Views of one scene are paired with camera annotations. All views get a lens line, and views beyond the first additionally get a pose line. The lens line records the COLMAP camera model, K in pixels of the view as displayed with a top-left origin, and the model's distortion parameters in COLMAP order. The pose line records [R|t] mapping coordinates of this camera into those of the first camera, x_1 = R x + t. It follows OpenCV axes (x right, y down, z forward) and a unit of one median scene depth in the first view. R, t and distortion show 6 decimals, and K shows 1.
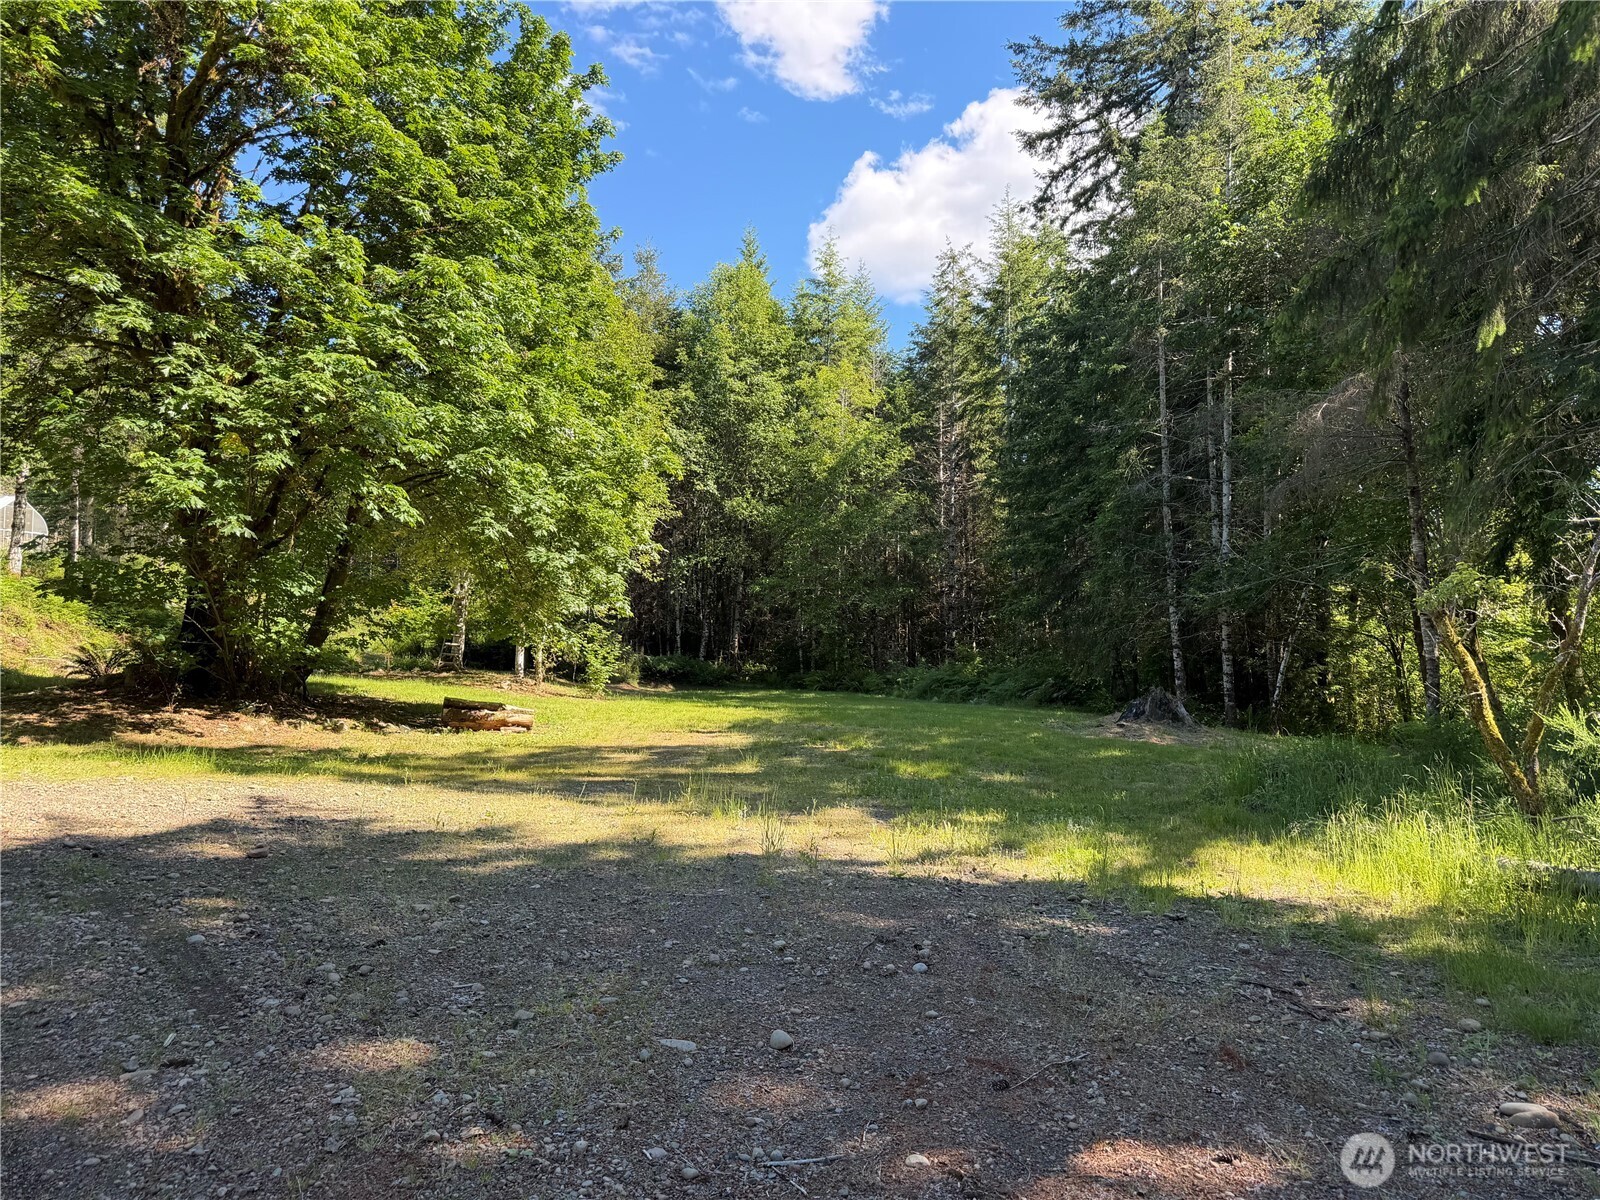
lens RADIAL K [[1130.0, 0, 792.4], [0, 1130.0, 606.7], [0, 0, 1]] dist [0.016829, -0.028236]
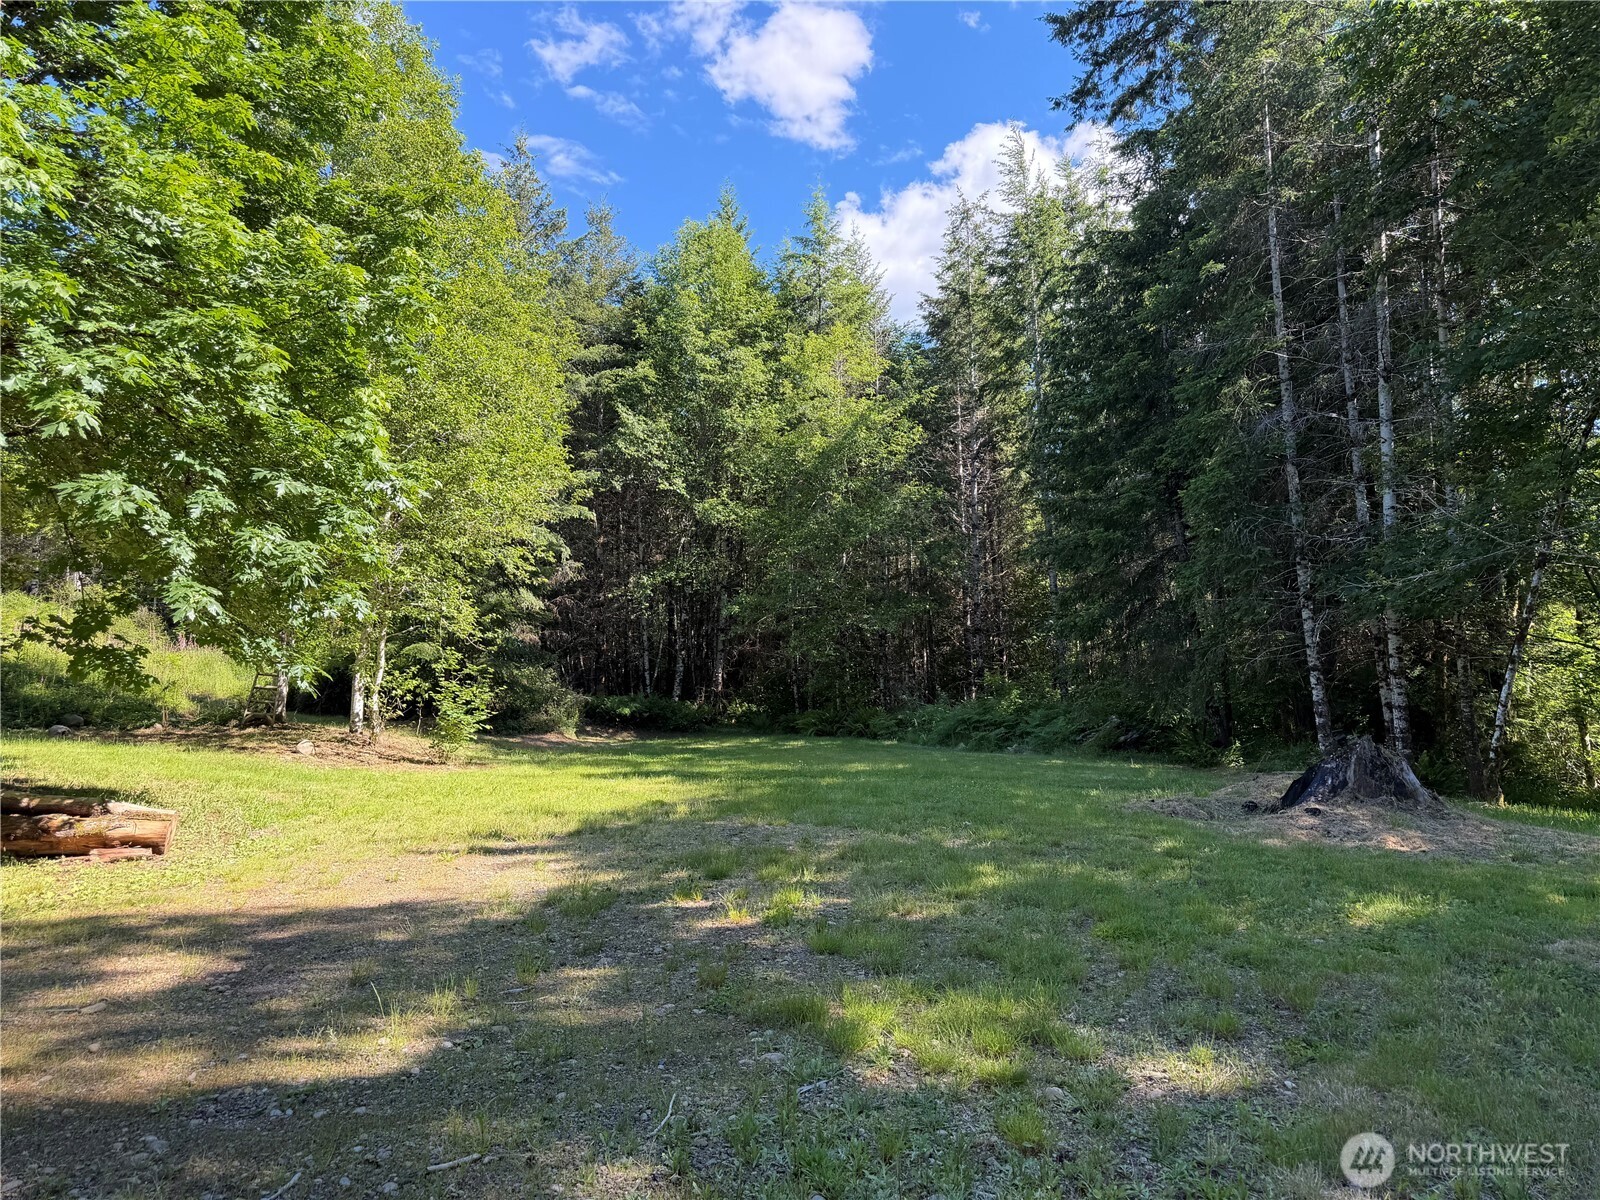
lens RADIAL K [[1130.0, 0, 806.5], [0, 1130.0, 589.9], [0, 0, 1]] dist [0.016829, -0.028236]
pose [[0.999761, -0.021068, -0.005801, 0.023763], [0.020774, 0.998685, -0.046867, 0.008591], [0.006781, 0.046736, 0.998884, 0.192718]]
